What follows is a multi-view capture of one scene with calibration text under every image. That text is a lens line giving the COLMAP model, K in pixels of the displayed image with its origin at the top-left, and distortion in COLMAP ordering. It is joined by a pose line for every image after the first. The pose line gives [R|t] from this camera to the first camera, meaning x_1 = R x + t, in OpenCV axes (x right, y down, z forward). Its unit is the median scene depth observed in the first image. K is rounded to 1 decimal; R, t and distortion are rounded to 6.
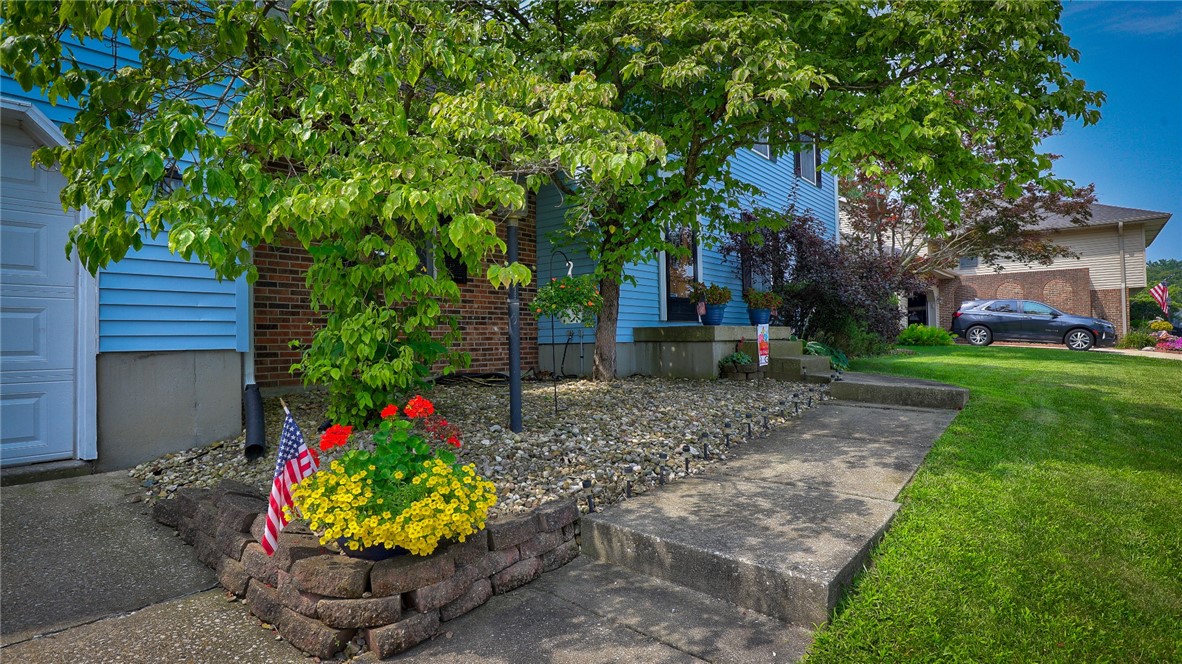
lens RADIAL K [[601.3, 0, 591.0], [0, 601.3, 332.0], [0, 0, 1]] dist [-0.000443, -0.000077]
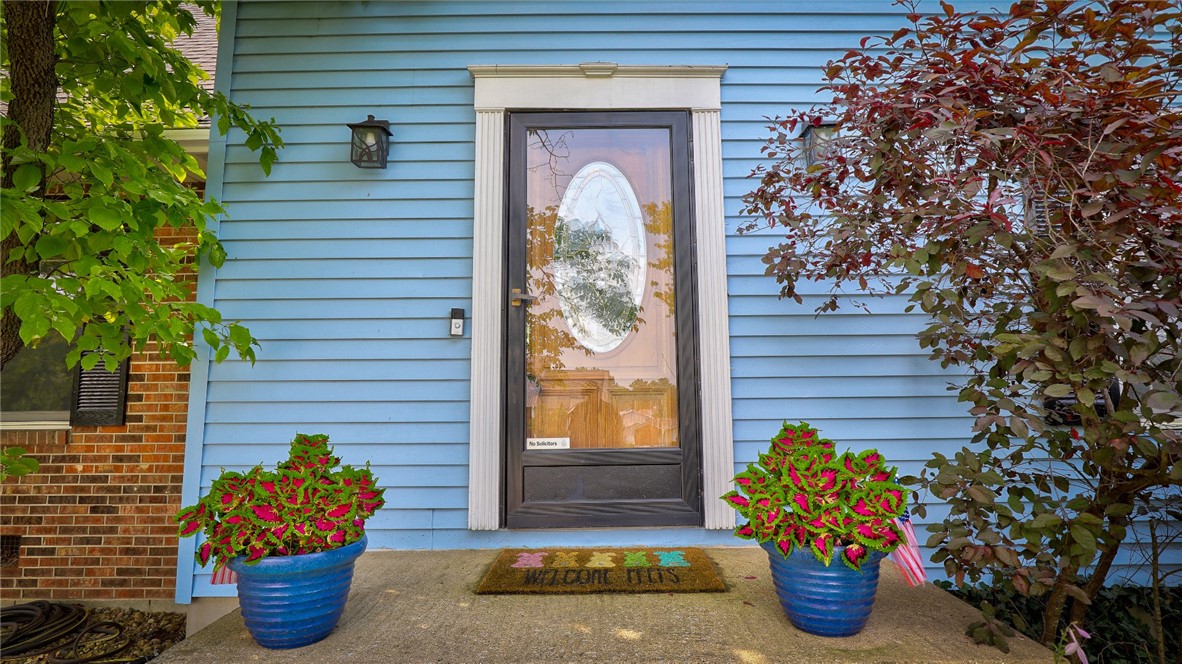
lens RADIAL K [[601.3, 0, 591.0], [0, 601.3, 332.0], [0, 0, 1]] dist [-0.000443, -0.000077]
pose [[0.631501, -0.090874, -0.770032, 0.480208], [0.004589, 0.993529, -0.113487, -0.099155], [0.775362, 0.068133, 0.627831, 0.962450]]
